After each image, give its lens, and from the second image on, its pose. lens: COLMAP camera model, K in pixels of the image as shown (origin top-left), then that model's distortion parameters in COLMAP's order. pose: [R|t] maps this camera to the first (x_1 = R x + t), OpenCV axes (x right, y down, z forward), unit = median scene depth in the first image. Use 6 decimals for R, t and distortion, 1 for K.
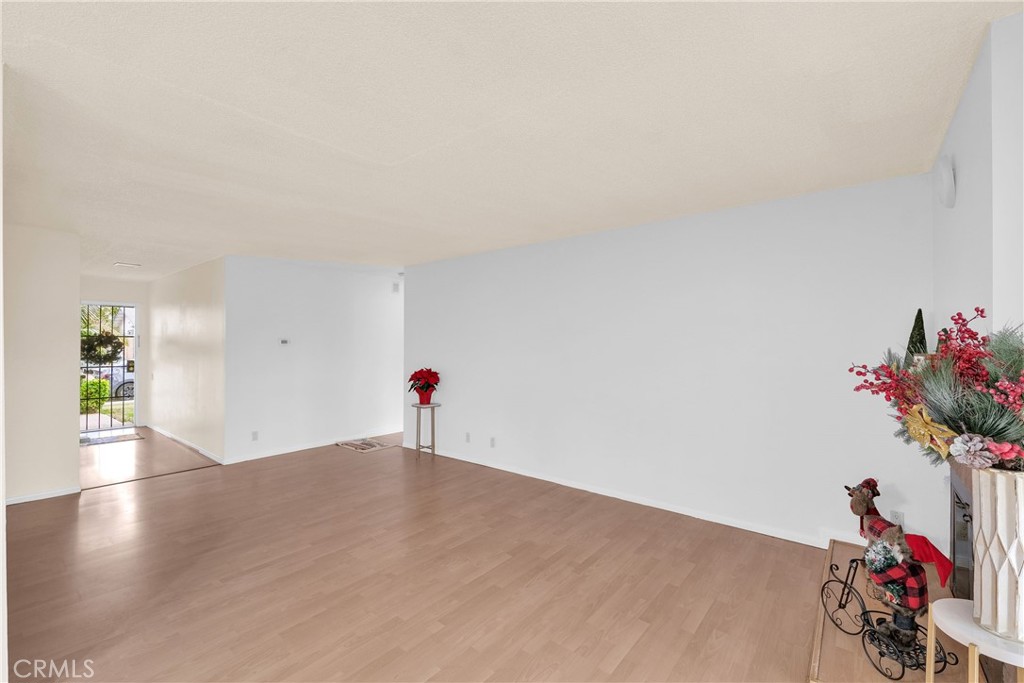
lens RADIAL K [[439.0, 0, 512.2], [0, 439.0, 338.2], [0, 0, 1]] dist [-0.002698, -0.000365]
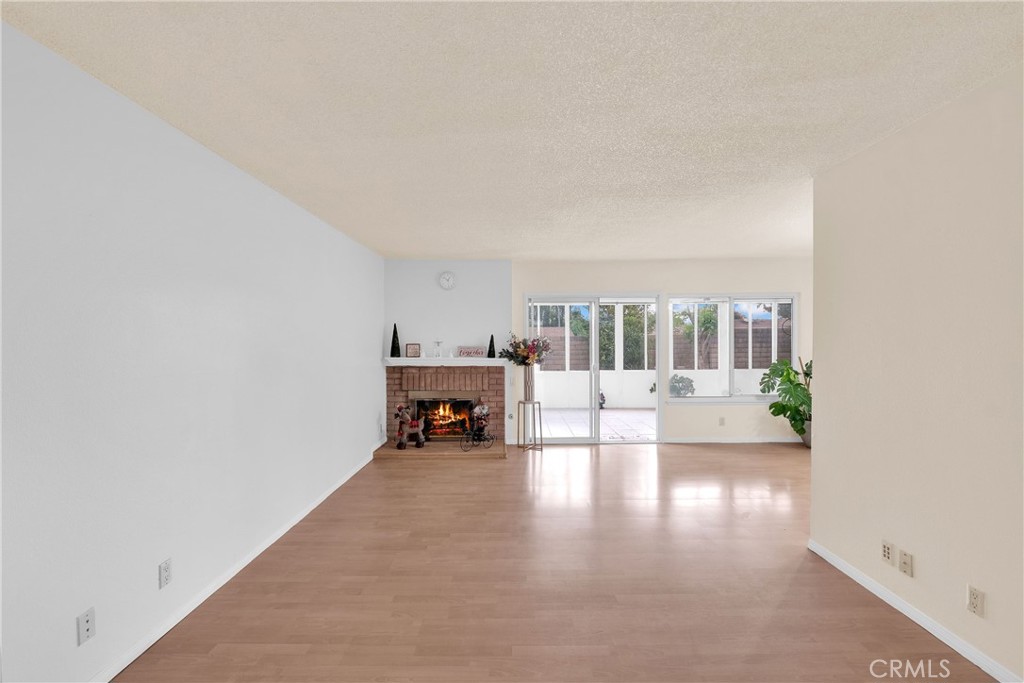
lens RADIAL K [[439.0, 0, 509.8], [0, 439.0, 342.4], [0, 0, 1]] dist [-0.002698, -0.000365]
pose [[-0.622009, 0.000121, 0.783010, -0.746655], [0.004301, 0.999985, 0.003262, 0.018830], [-0.782998, 0.005396, -0.622000, 1.287972]]
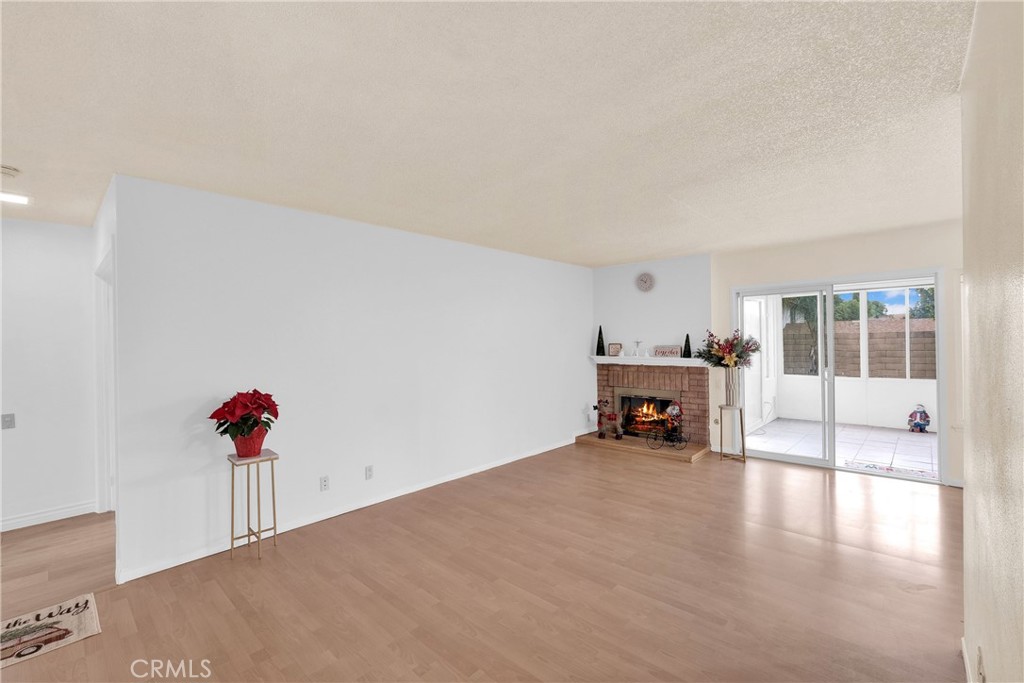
lens RADIAL K [[439.0, 0, 508.4], [0, 439.0, 342.4], [0, 0, 1]] dist [-0.002698, -0.000365]
pose [[0.074039, -0.000645, 0.997255, -1.013287], [0.012542, 0.999921, -0.000284, 0.018150], [-0.997176, 0.012528, 0.074041, 0.899042]]
